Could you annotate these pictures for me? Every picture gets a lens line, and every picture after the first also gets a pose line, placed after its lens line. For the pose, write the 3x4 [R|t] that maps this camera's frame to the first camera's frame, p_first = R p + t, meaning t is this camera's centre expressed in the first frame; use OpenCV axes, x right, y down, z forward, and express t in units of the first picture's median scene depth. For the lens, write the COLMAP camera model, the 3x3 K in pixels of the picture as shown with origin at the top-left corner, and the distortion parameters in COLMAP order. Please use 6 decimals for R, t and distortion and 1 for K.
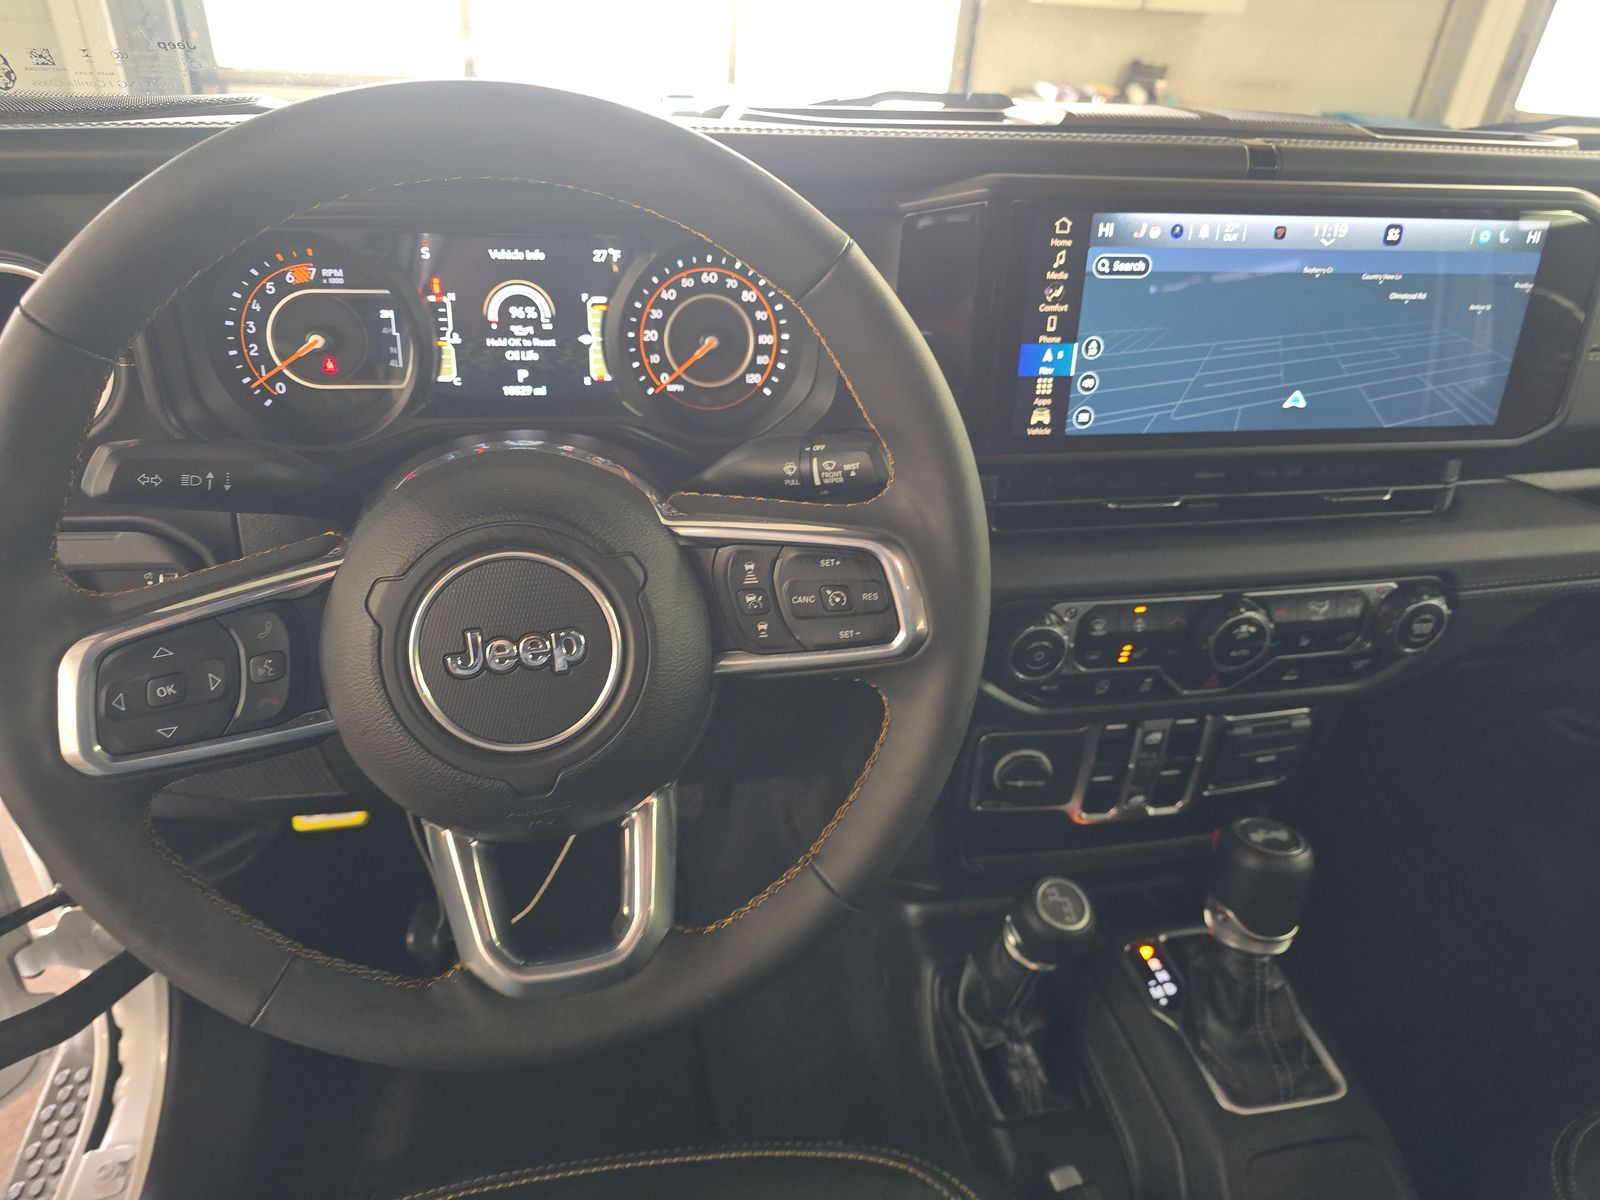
lens RADIAL K [[1090.4, 0, 792.7], [0, 1090.4, 601.1], [0, 0, 1]] dist [0.037464, -0.033266]
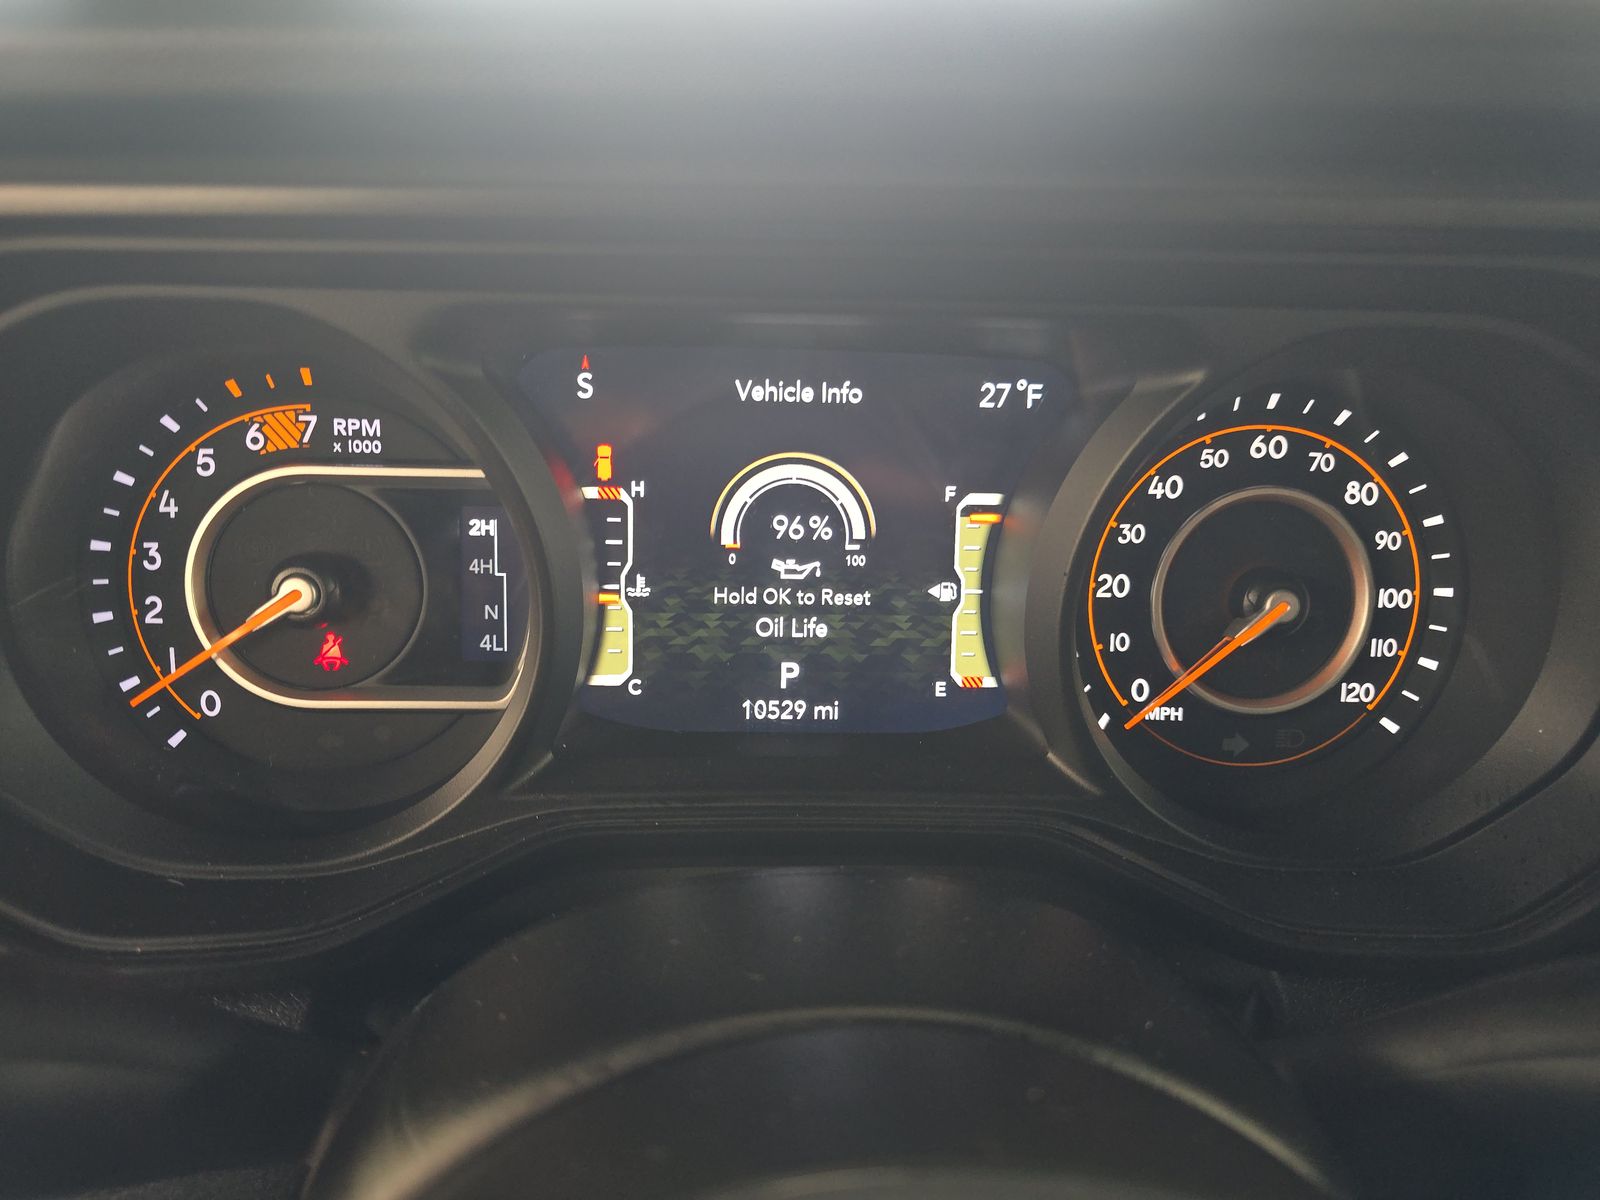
lens RADIAL K [[1090.4, 0, 799.3], [0, 1090.4, 610.4], [0, 0, 1]] dist [0.037464, -0.033266]
pose [[0.991935, 0.023317, -0.124585, -0.199527], [-0.045325, 0.983191, -0.176862, -0.163195], [0.118367, 0.181083, 0.976319, 0.616483]]
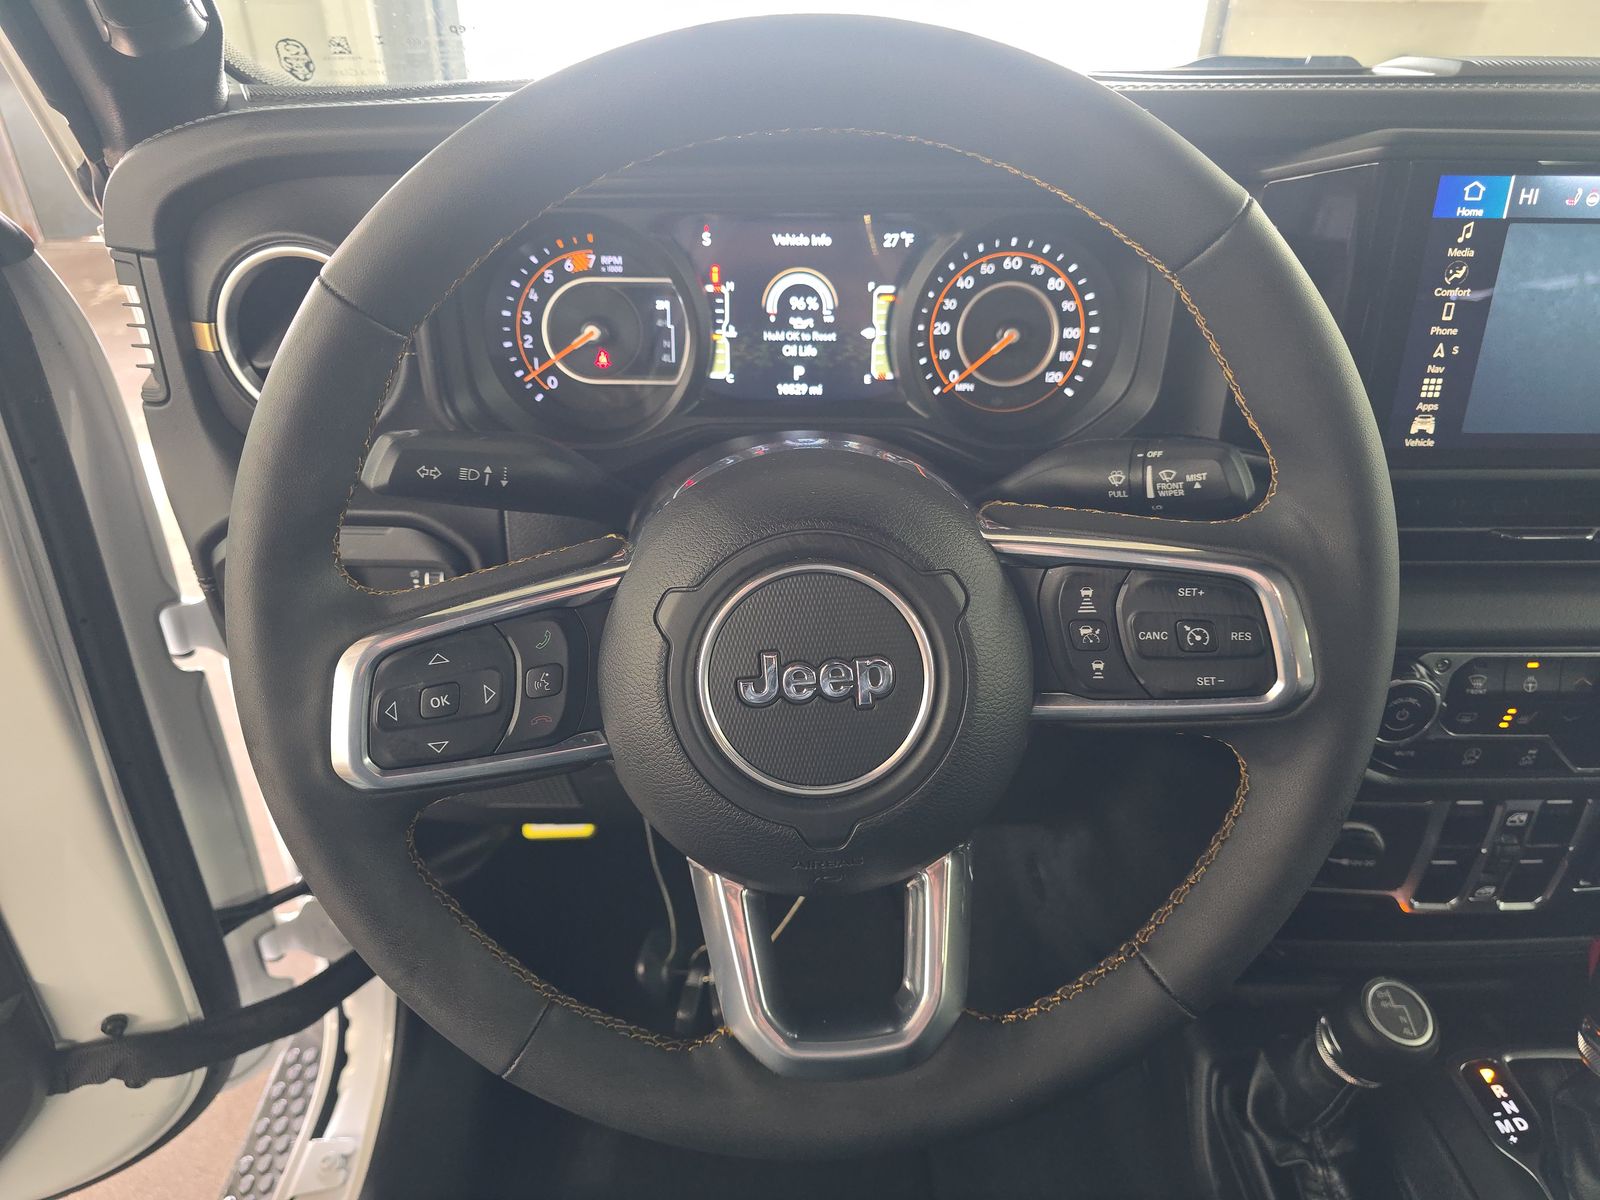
lens RADIAL K [[1090.4, 0, 795.1], [0, 1090.4, 597.7], [0, 0, 1]] dist [0.037464, -0.033266]
pose [[0.984783, 0.044721, -0.167937, -0.090908], [-0.048072, 0.998717, -0.015938, -0.002922], [0.167008, 0.023768, 0.985669, 0.105990]]
